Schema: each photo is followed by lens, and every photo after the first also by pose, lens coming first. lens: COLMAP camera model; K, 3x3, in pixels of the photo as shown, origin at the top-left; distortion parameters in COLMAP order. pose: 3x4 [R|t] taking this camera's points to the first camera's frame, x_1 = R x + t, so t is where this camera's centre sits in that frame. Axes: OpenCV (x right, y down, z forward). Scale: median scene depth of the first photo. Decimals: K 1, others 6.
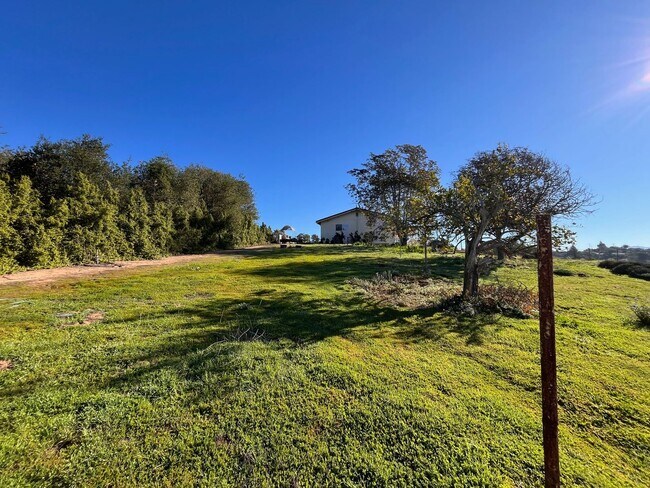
lens RADIAL K [[262.9, 0, 322.3], [0, 262.9, 242.8], [0, 0, 1]] dist [-0.002477, -0.000197]
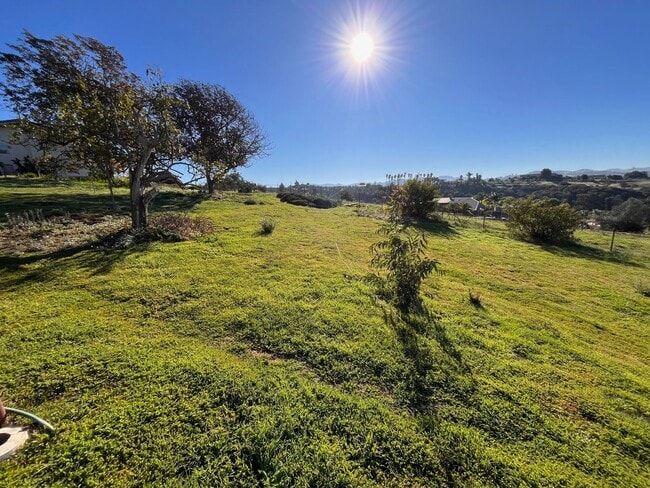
lens RADIAL K [[262.9, 0, 322.3], [0, 262.9, 242.8], [0, 0, 1]] dist [-0.002477, -0.000197]
pose [[0.613303, -0.165305, 0.772356, 0.090070], [-0.021894, 0.973921, 0.225831, 0.007204], [-0.789544, -0.155413, 0.593689, -0.059898]]
